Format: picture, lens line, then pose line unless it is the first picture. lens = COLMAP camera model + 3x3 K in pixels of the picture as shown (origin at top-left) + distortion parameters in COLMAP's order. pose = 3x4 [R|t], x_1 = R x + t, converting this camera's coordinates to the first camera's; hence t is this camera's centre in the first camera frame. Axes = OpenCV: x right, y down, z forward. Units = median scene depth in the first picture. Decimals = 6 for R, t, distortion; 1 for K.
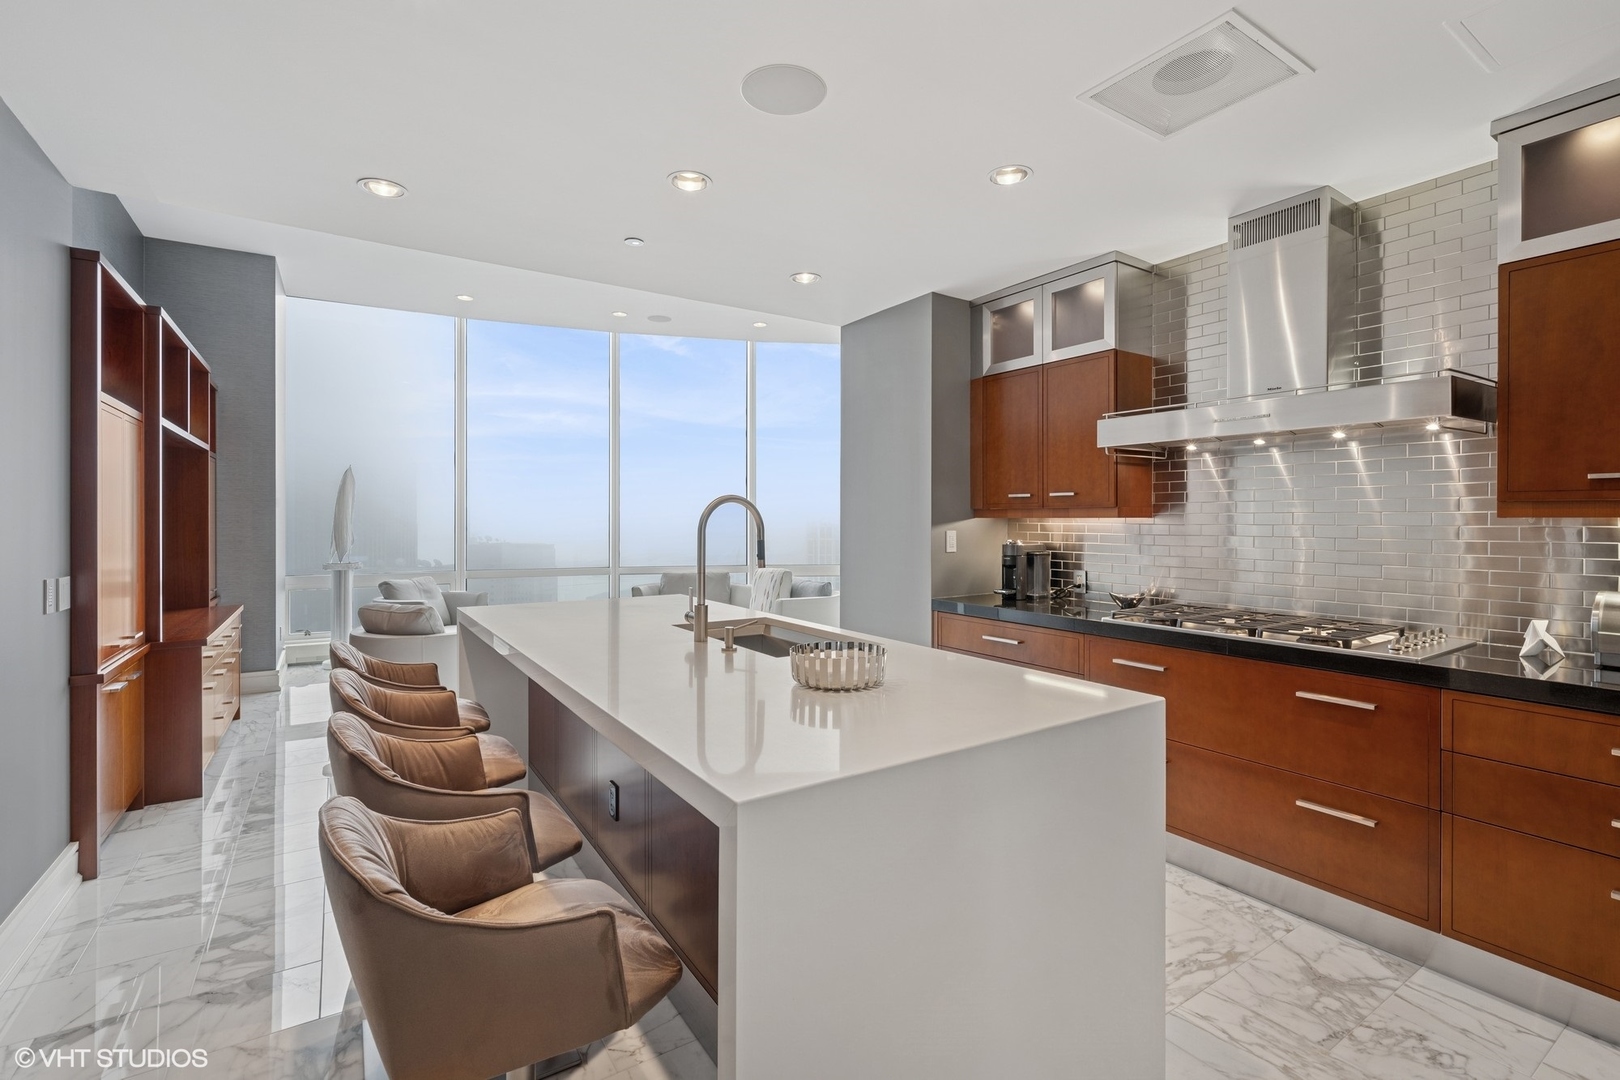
lens RADIAL K [[727.6, 0, 806.5], [0, 727.6, 514.2], [0, 0, 1]] dist [-0.013862, -0.000051]
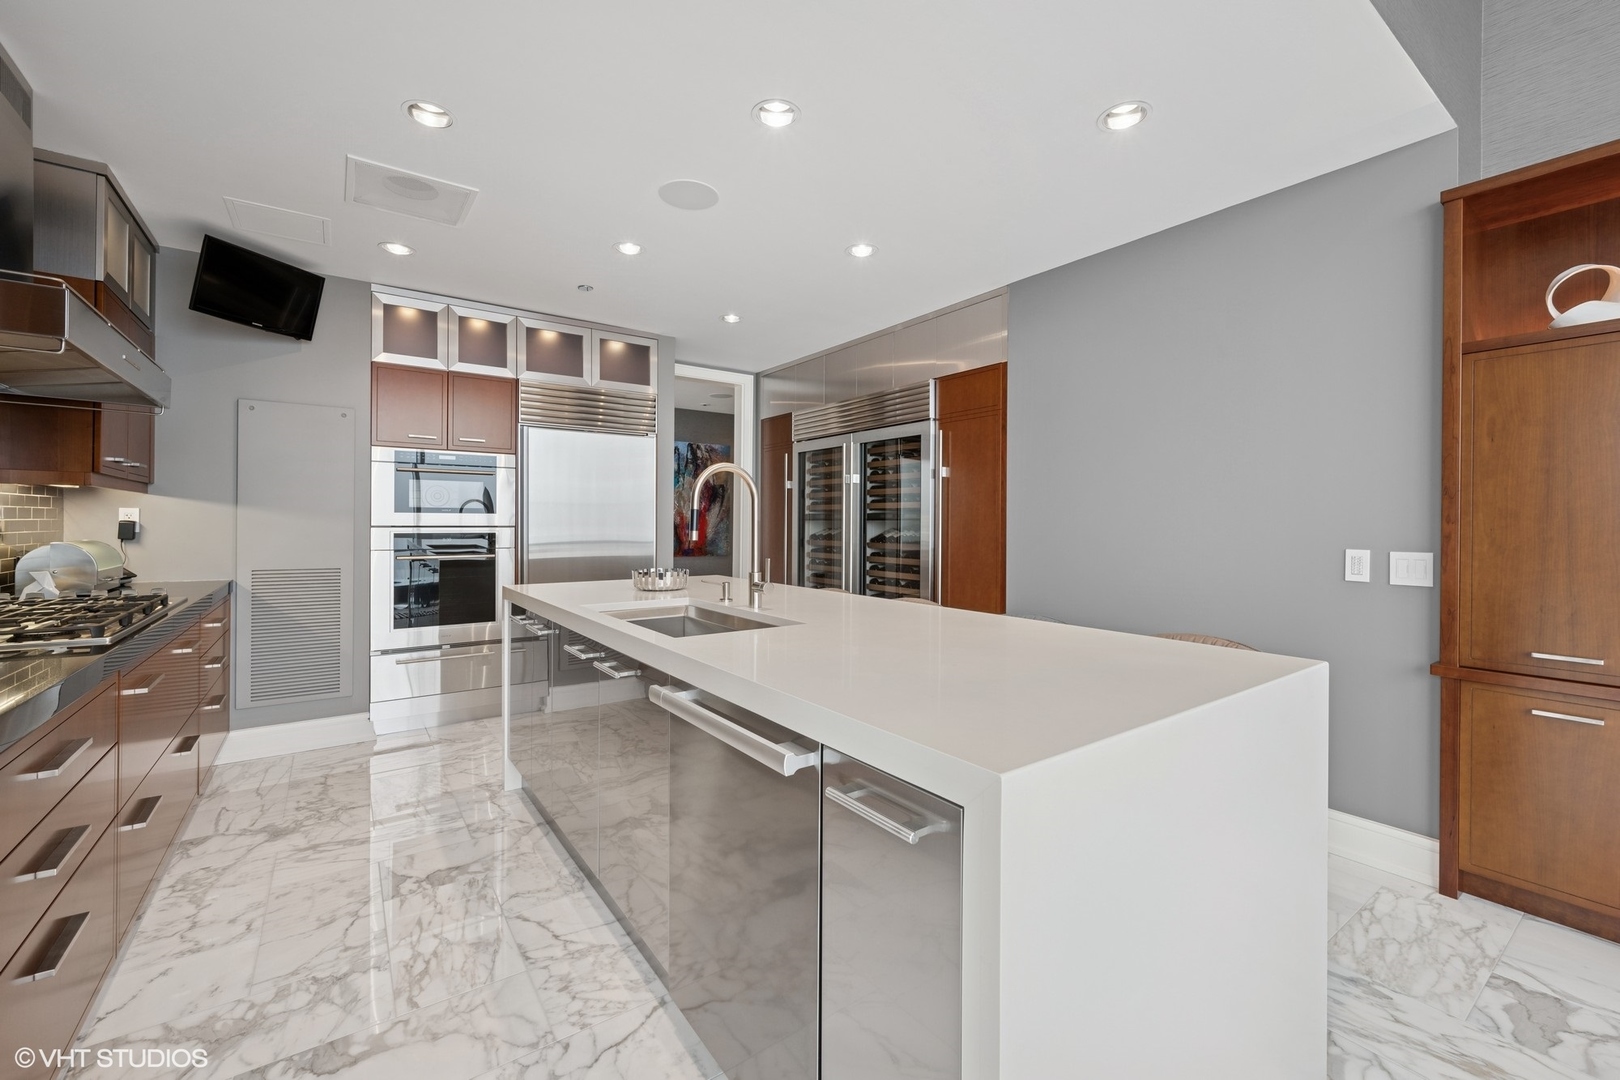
lens RADIAL K [[665.6, 0, 809.8], [0, 665.6, 525.2], [0, 0, 1]] dist [-0.001339, -0.000225]
pose [[-0.999022, -0.004304, -0.043998, -0.201551], [-0.004387, 0.999989, 0.001787, 0.067326], [0.043989, 0.001978, -0.999030, 2.203163]]
